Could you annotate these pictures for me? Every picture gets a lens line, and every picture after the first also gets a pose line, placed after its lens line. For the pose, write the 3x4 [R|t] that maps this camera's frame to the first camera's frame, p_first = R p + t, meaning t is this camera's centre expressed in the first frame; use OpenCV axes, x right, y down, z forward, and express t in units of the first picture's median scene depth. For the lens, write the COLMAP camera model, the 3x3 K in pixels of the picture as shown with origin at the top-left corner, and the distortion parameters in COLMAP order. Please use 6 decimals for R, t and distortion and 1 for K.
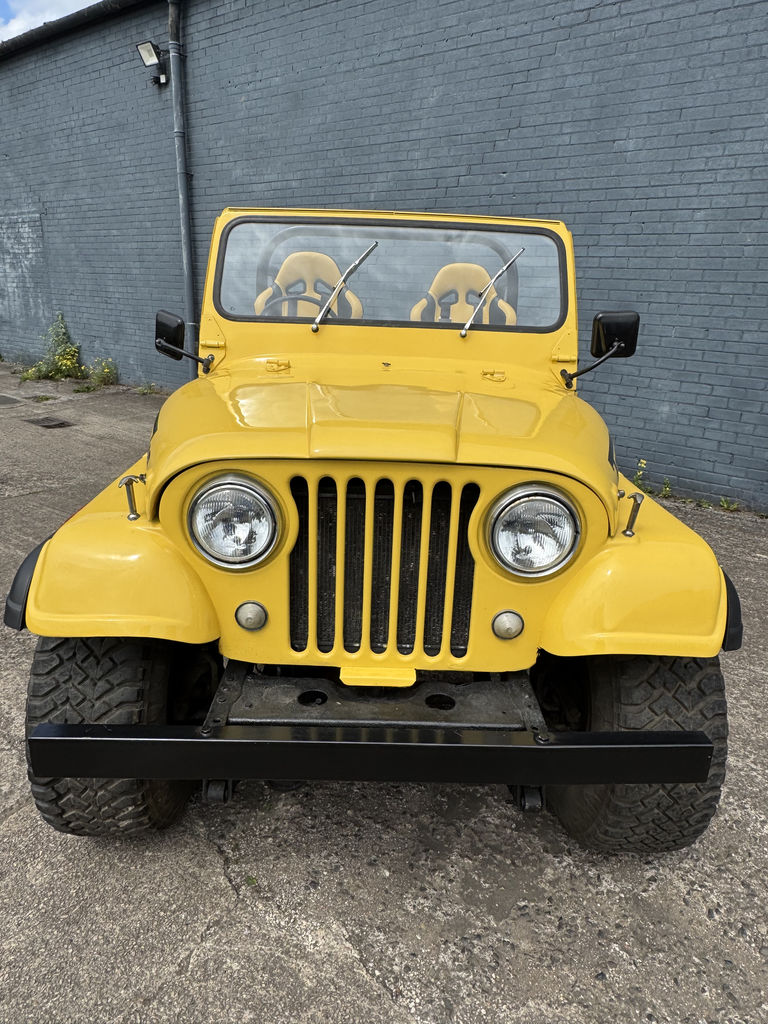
lens RADIAL K [[654.1, 0, 385.7], [0, 654.1, 504.7], [0, 0, 1]] dist [-0.003269, 0.002144]
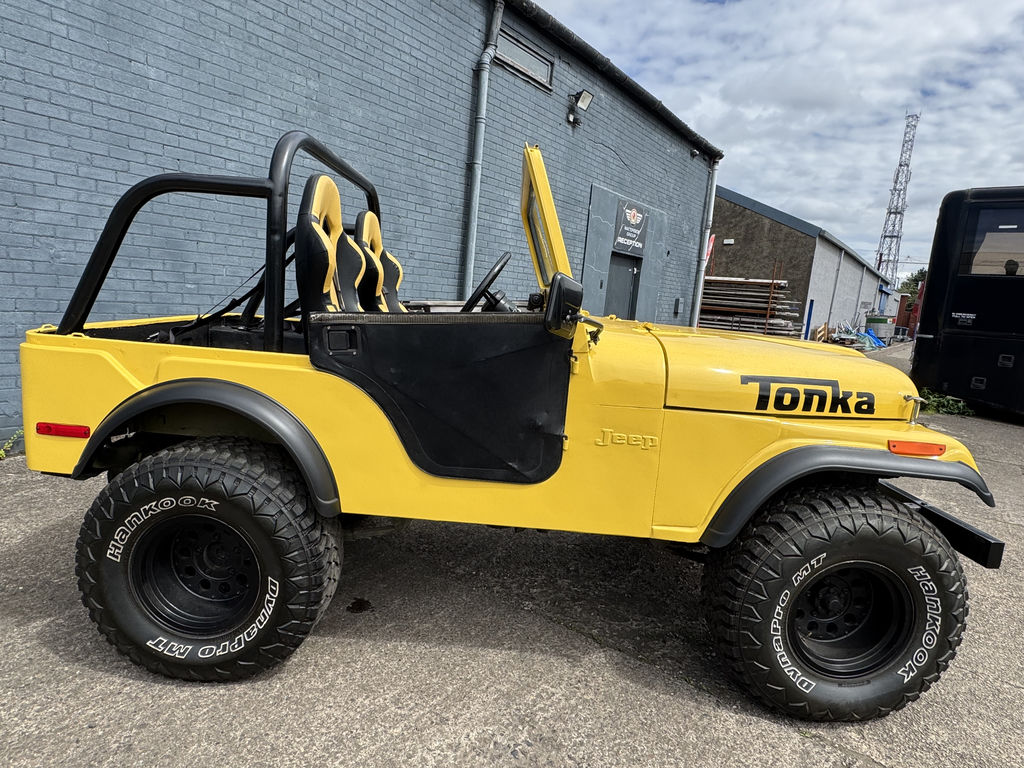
lens RADIAL K [[584.6, 0, 507.7], [0, 584.6, 383.1], [0, 0, 1]] dist [-0.000980, -0.000249]
pose [[0.000044, -0.196336, 0.980537, -0.700609], [0.228264, 0.954652, 0.191143, -0.226089], [-0.973599, 0.223812, 0.044858, 0.749592]]
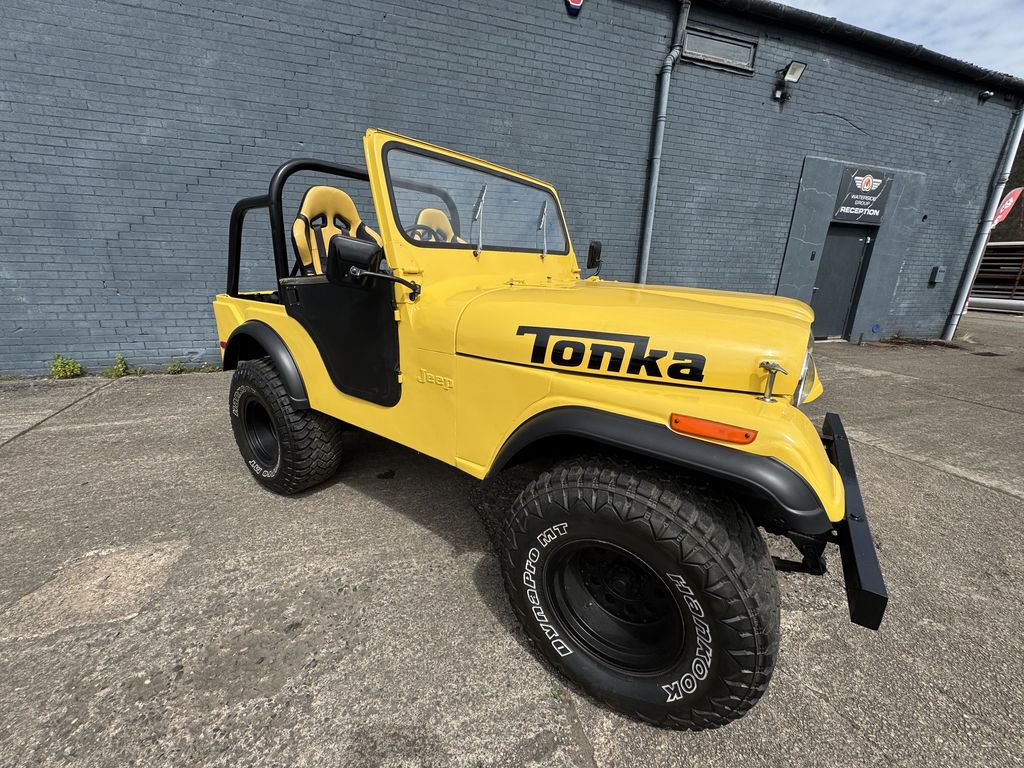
lens RADIAL K [[407.9, 0, 511.4], [0, 407.9, 383.2], [0, 0, 1]] dist [-0.005080, 0.001043]
pose [[0.572346, -0.257055, 0.778681, -0.484911], [0.249088, 0.959226, 0.133571, -0.088604], [-0.781265, 0.117511, 0.613038, 0.367486]]
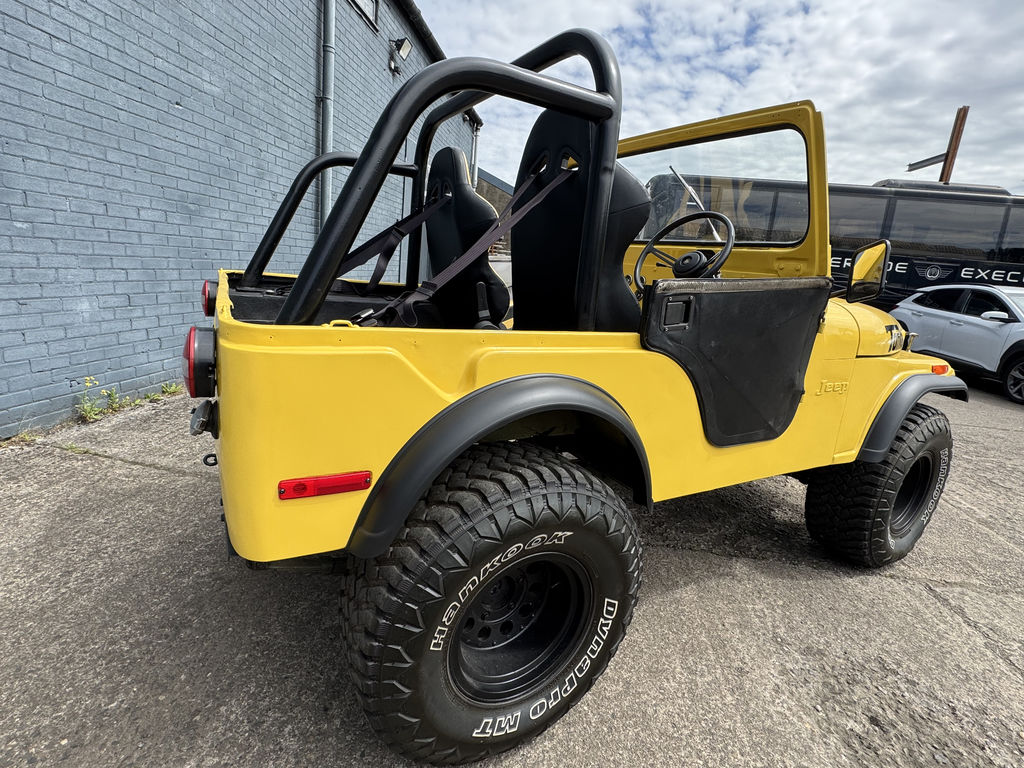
lens RADIAL K [[490.7, 0, 507.6], [0, 490.7, 383.2], [0, 0, 1]] dist [-0.000890, -0.000537]
pose [[-0.495907, -0.291040, 0.818151, -0.449575], [0.152824, 0.898208, 0.412150, -0.317339], [-0.854822, 0.329421, -0.400950, 1.164739]]
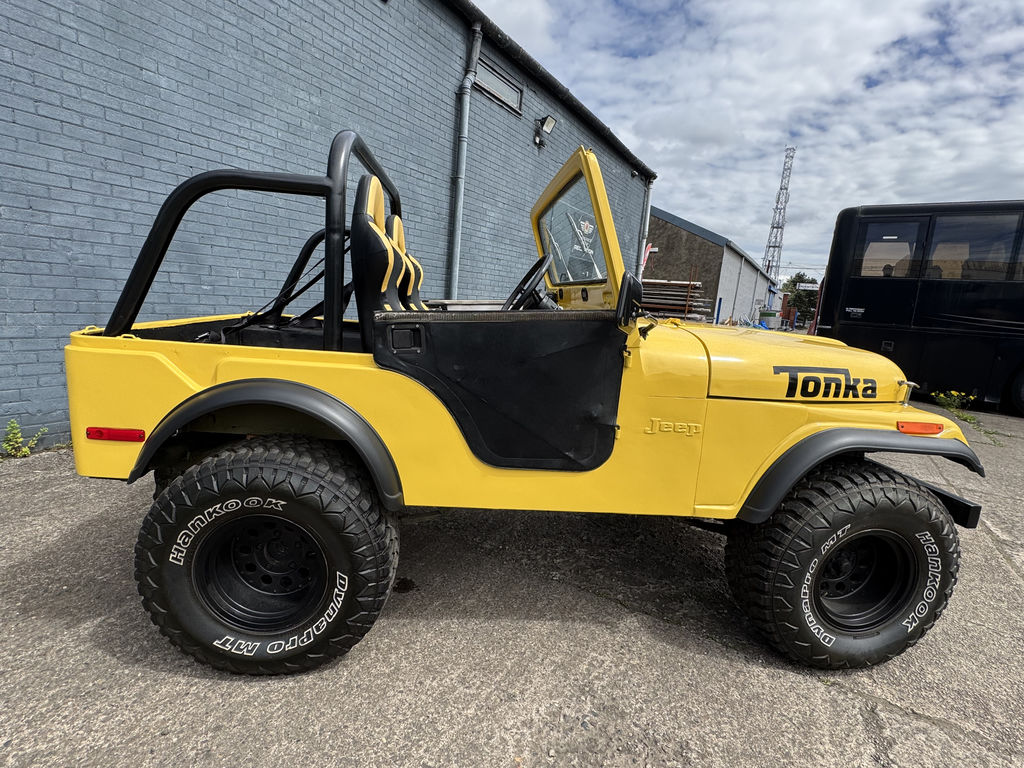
lens RADIAL K [[490.7, 0, 509.3], [0, 490.7, 383.8], [0, 0, 1]] dist [-0.000890, -0.000537]
pose [[-0.090387, -0.223841, 0.970425, -0.634707], [0.227592, 0.943986, 0.238941, -0.242292], [-0.969553, 0.242458, -0.034379, 0.838436]]
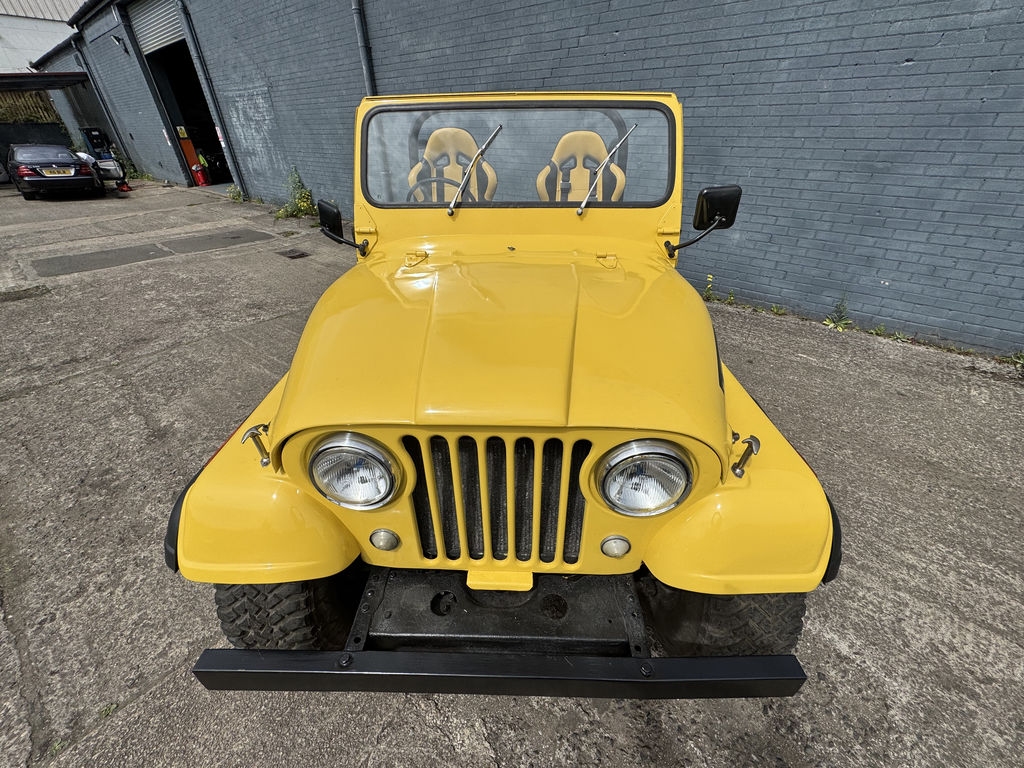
lens RADIAL K [[407.9, 0, 511.5], [0, 407.9, 383.0], [0, 0, 1]] dist [-0.005080, 0.001043]
pose [[0.998263, -0.020743, -0.055152, 0.023016], [0.033538, 0.969602, 0.242377, -0.102779], [0.048448, -0.243805, 0.968613, 0.162776]]
